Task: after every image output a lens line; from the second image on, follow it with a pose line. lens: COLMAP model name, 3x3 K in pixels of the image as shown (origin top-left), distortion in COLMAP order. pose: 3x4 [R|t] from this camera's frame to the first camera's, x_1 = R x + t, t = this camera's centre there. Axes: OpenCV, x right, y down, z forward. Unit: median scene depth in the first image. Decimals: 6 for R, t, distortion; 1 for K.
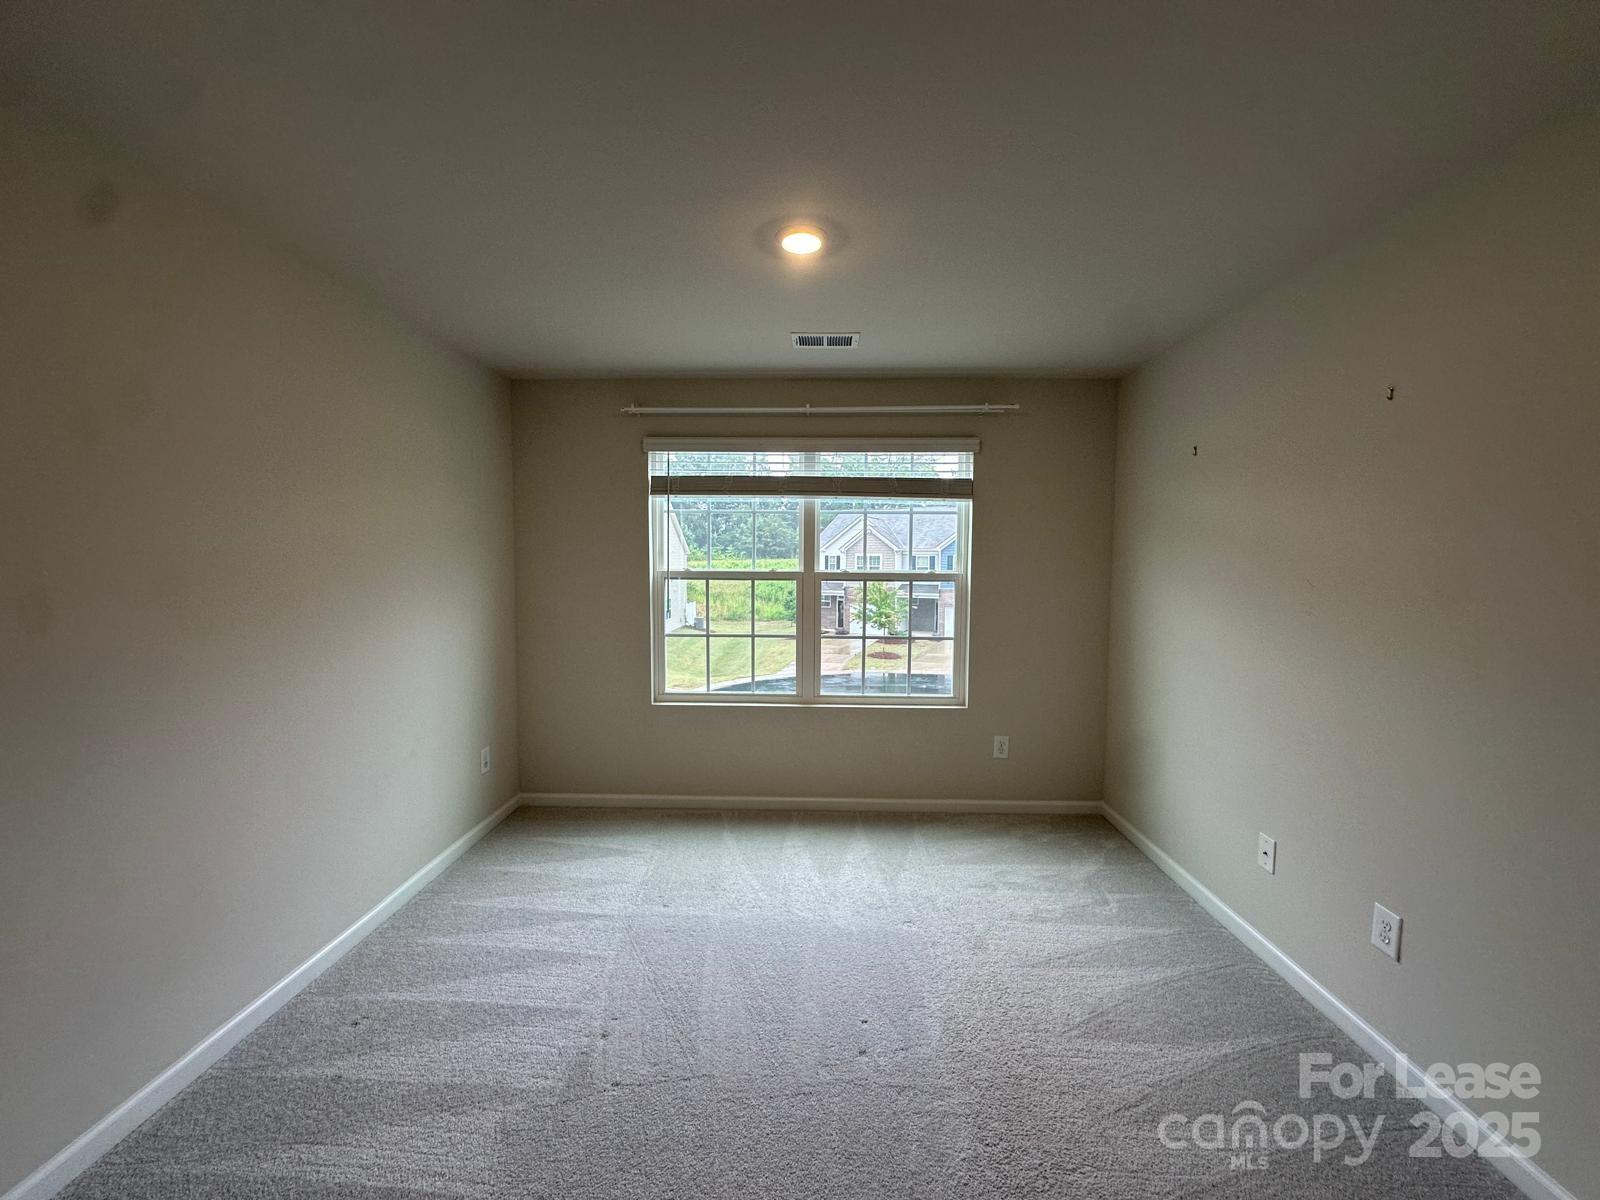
lens RADIAL K [[603.2, 0, 801.6], [0, 603.2, 597.7], [0, 0, 1]] dist [-0.000343, -0.000009]
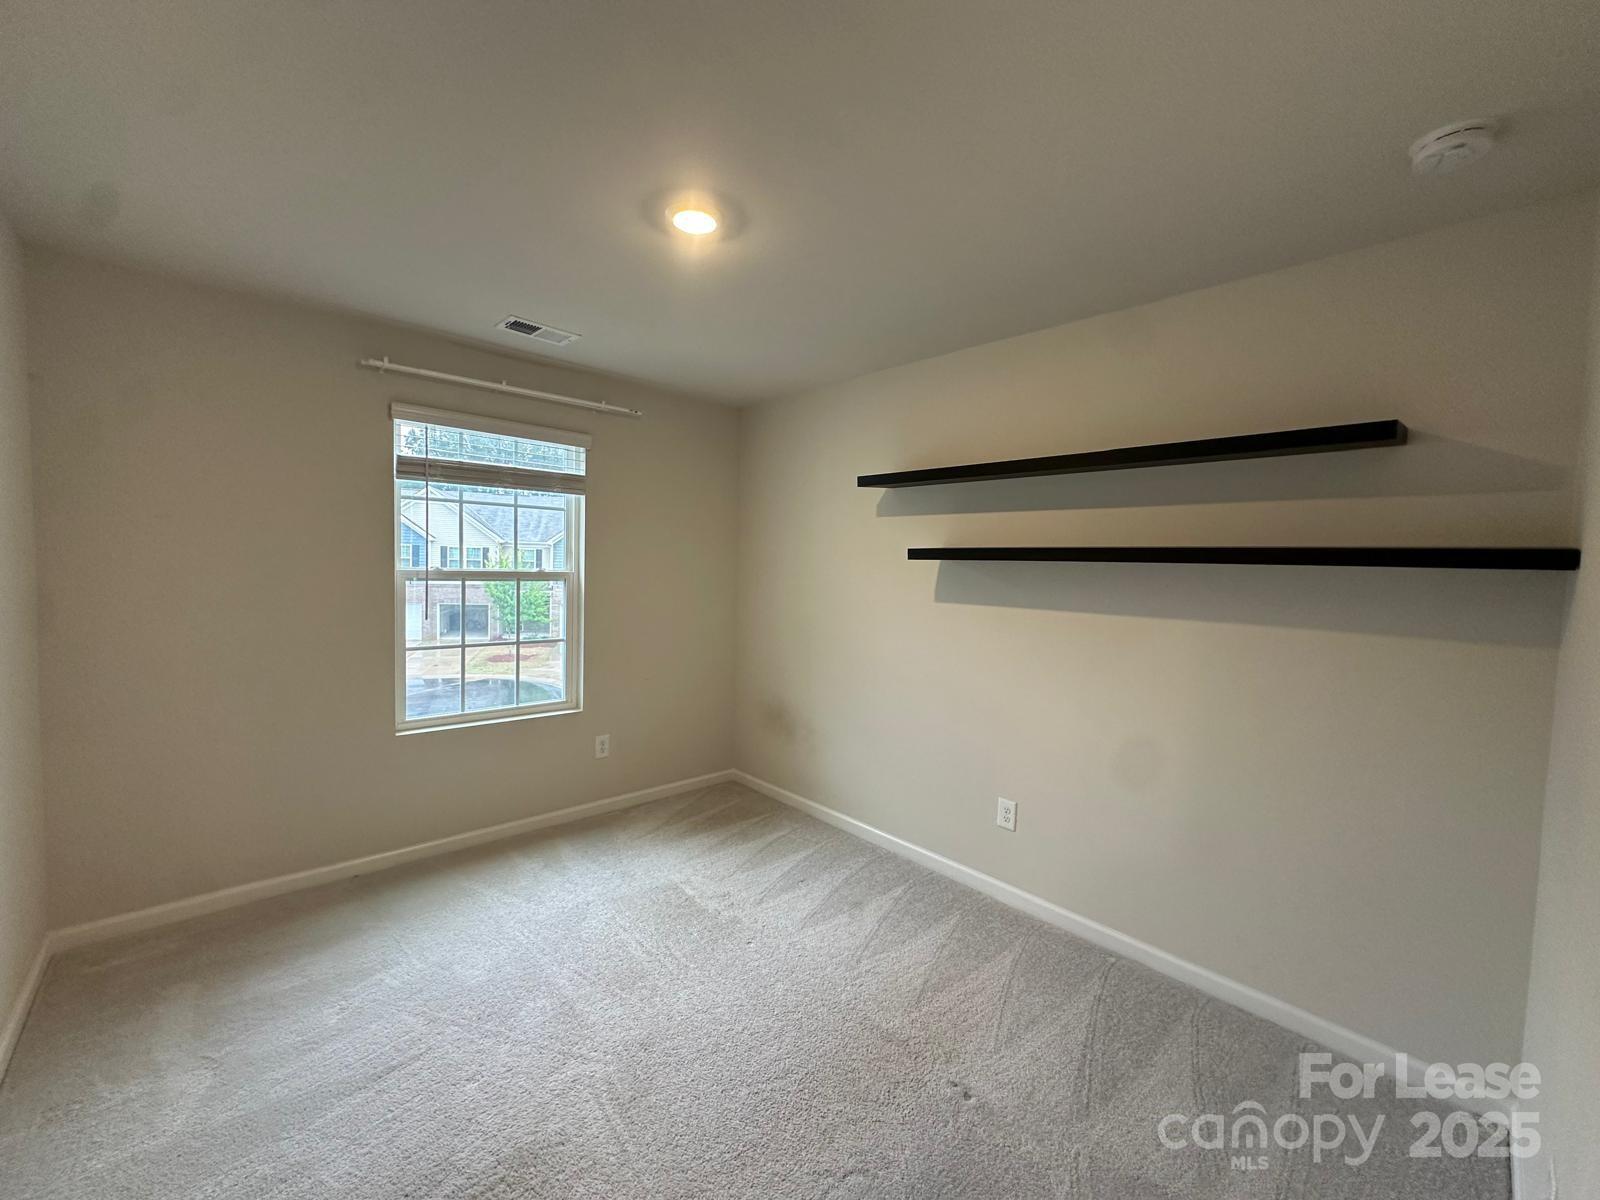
lens RADIAL K [[646.0, 0, 800.2], [0, 646.0, 600.0], [0, 0, 1]] dist [0.001333, 0.000011]
pose [[0.719892, -0.022413, 0.693724, -0.194507], [0.018451, 0.999743, 0.013152, -0.002156], [-0.693841, 0.003332, 0.720121, 0.004741]]
